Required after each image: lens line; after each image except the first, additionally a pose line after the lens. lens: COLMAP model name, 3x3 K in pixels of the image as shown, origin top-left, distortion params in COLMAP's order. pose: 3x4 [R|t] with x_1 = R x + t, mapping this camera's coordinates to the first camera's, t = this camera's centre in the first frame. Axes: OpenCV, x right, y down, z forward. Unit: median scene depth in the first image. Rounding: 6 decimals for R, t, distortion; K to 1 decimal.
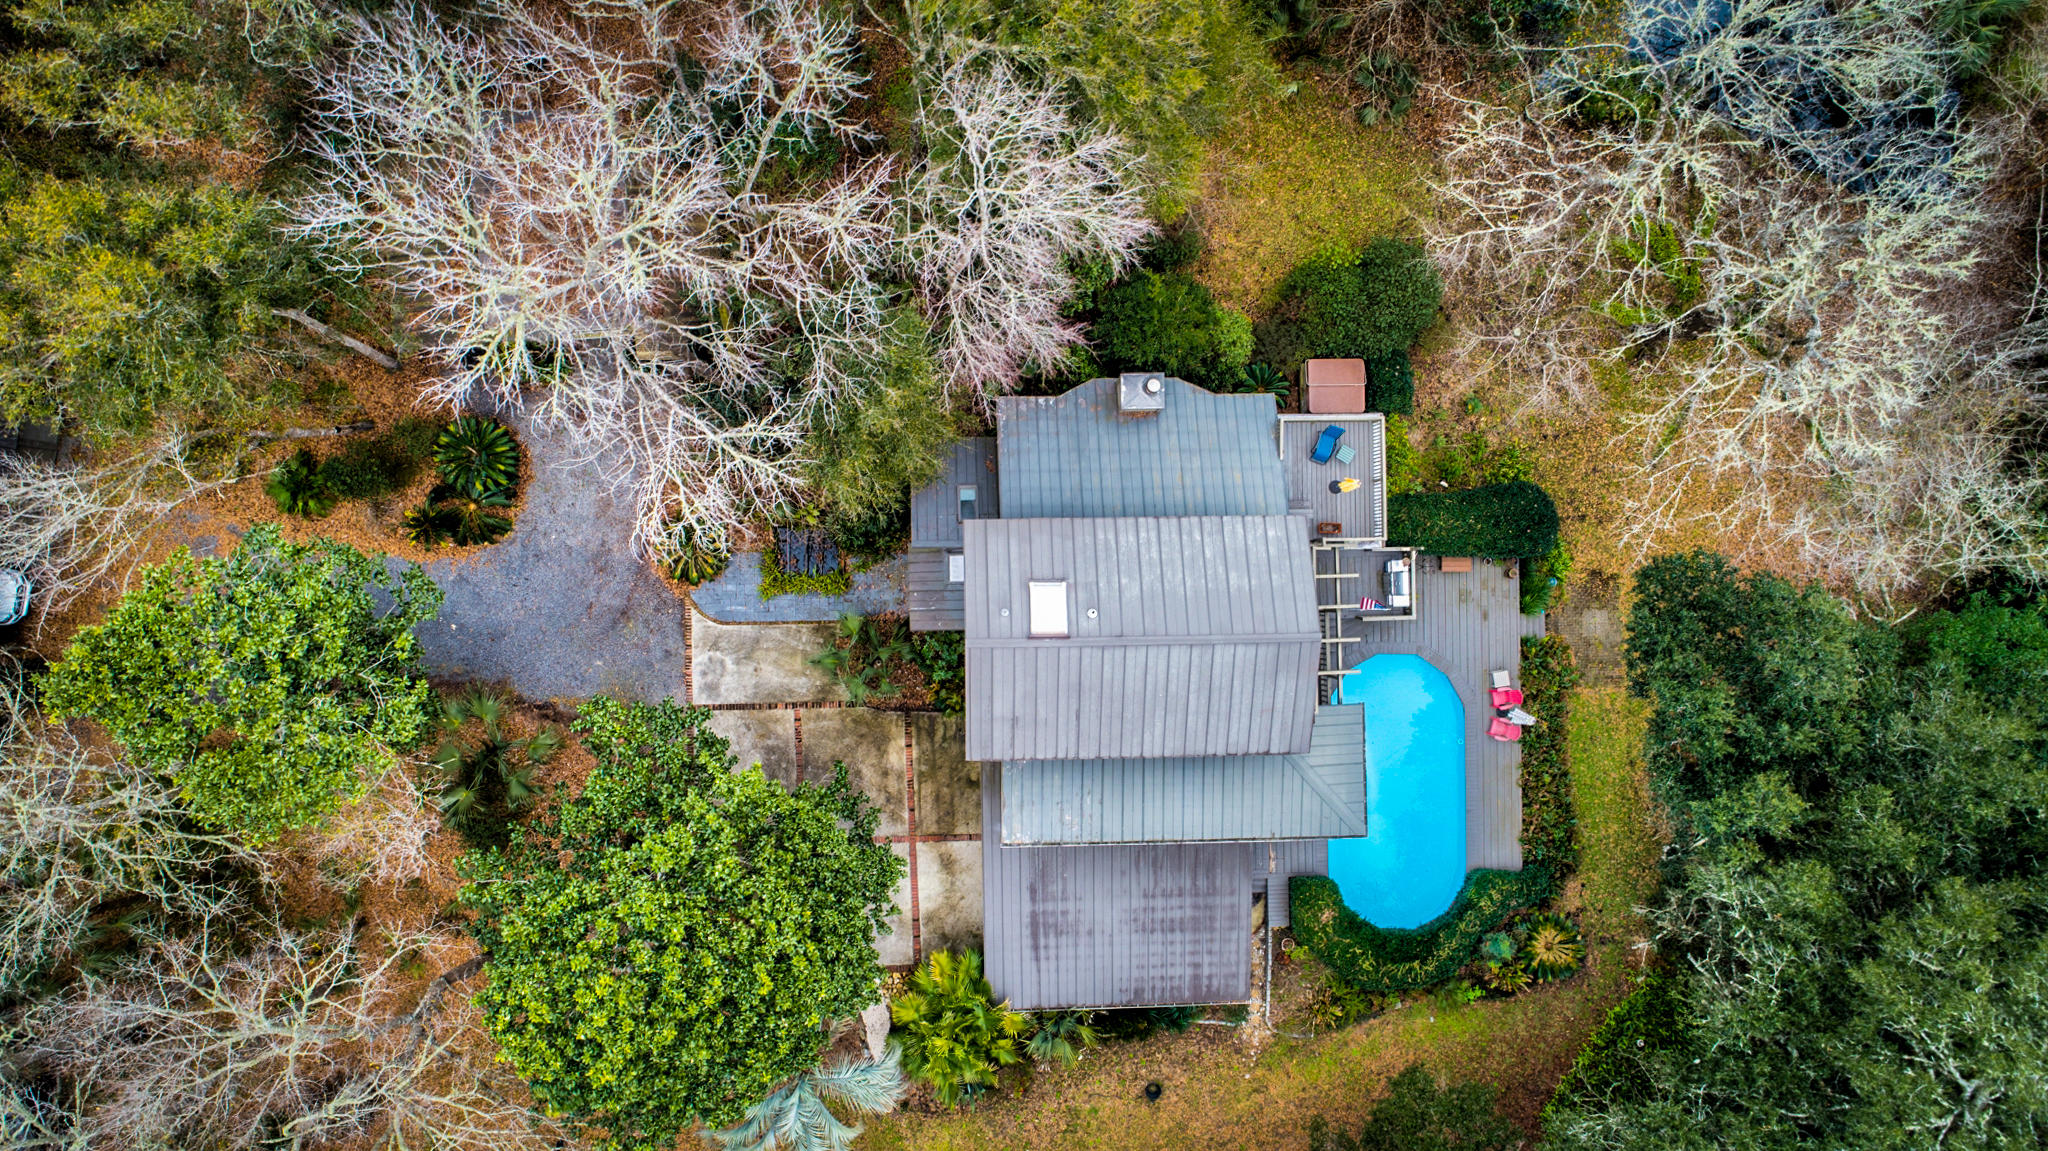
lens RADIAL K [[1392.0, 0, 1023.6], [0, 1392.0, 572.3], [0, 0, 1]] dist [-0.057208, -0.000748]
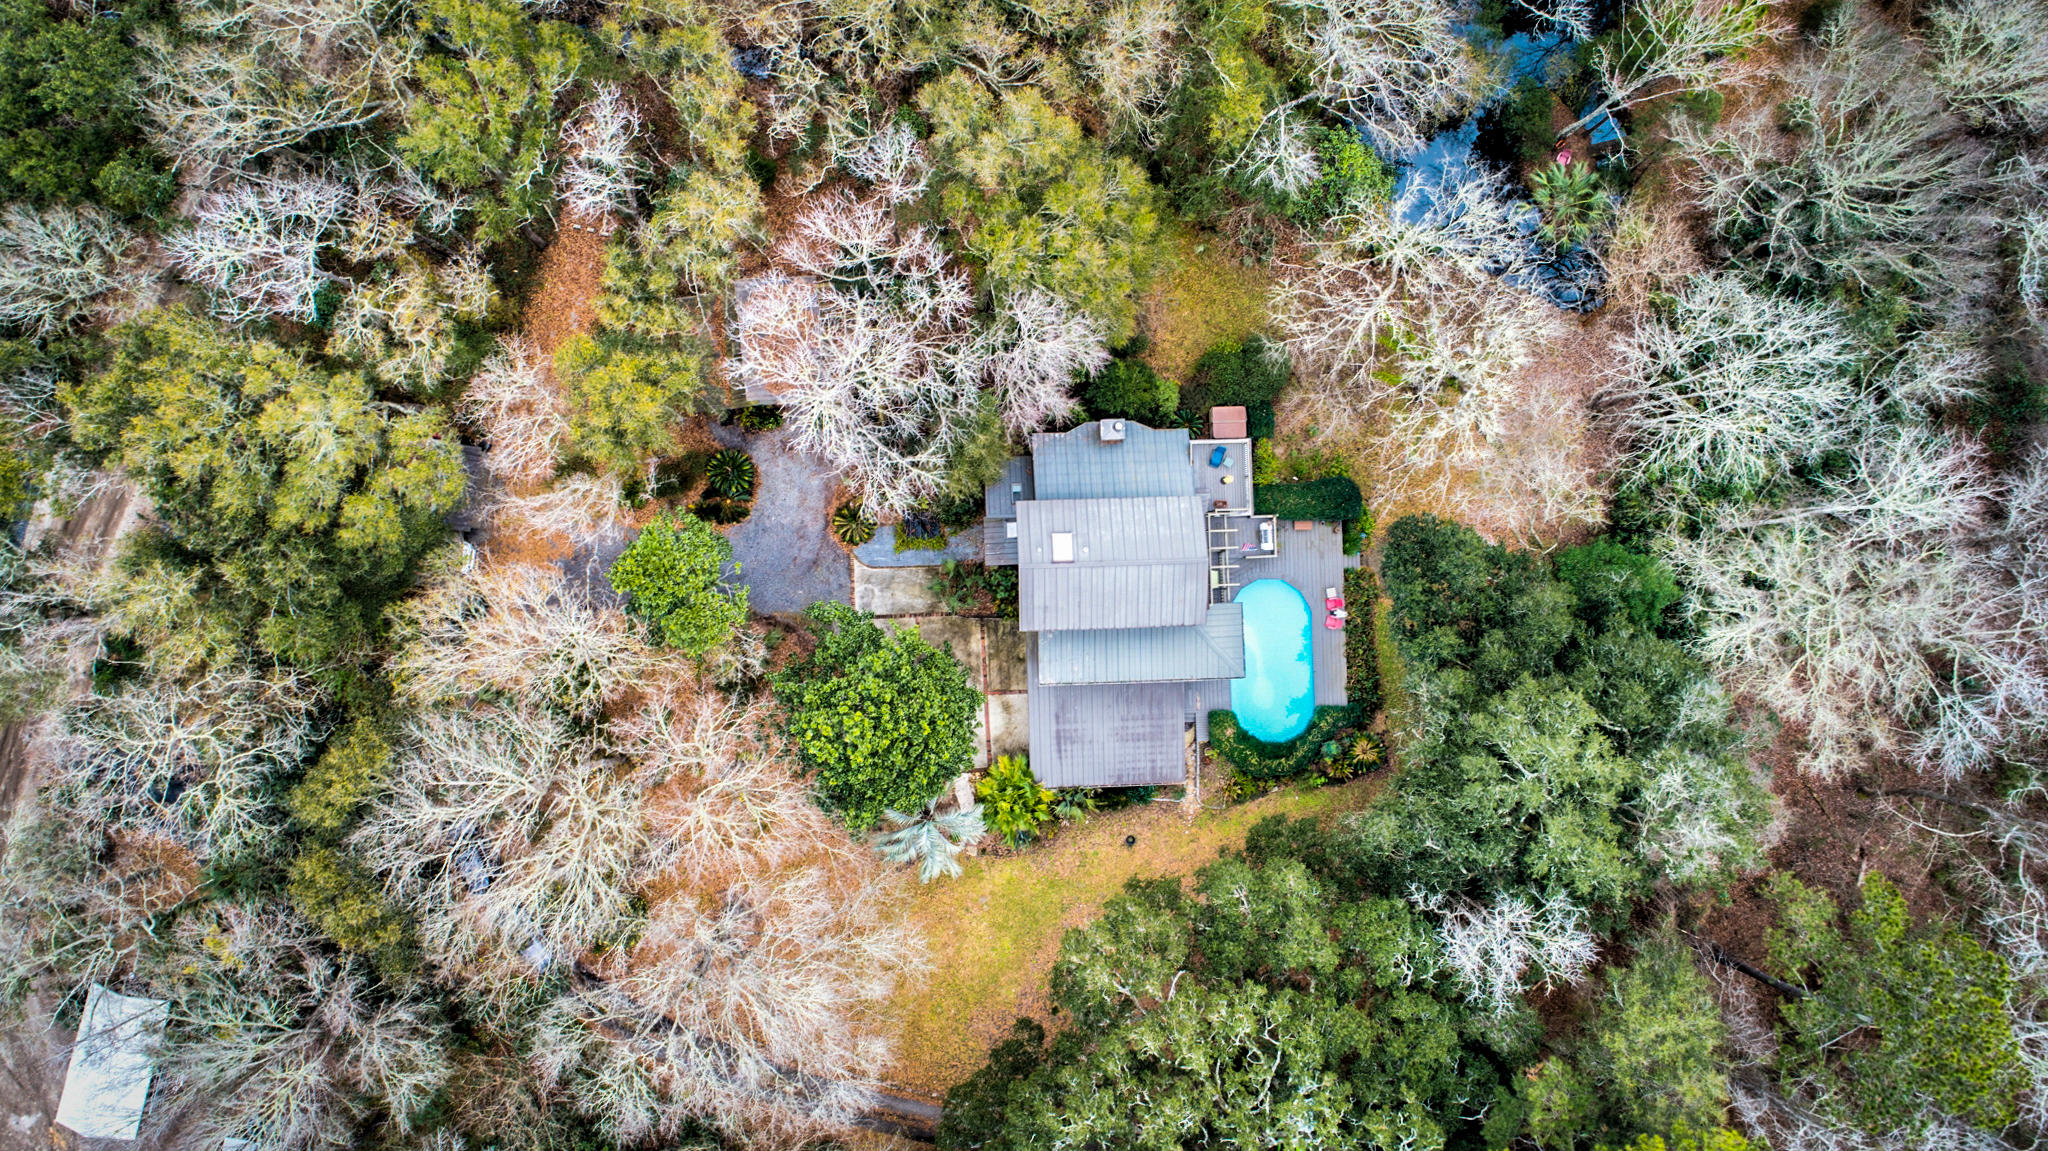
lens RADIAL K [[1392.0, 0, 1026.3], [0, 1392.0, 572.2], [0, 0, 1]] dist [-0.057208, -0.000748]
pose [[0.999782, -0.017142, -0.011897, -0.008192], [0.017085, 0.999842, -0.004809, 0.056774], [0.011977, 0.004605, 0.999918, -0.743071]]
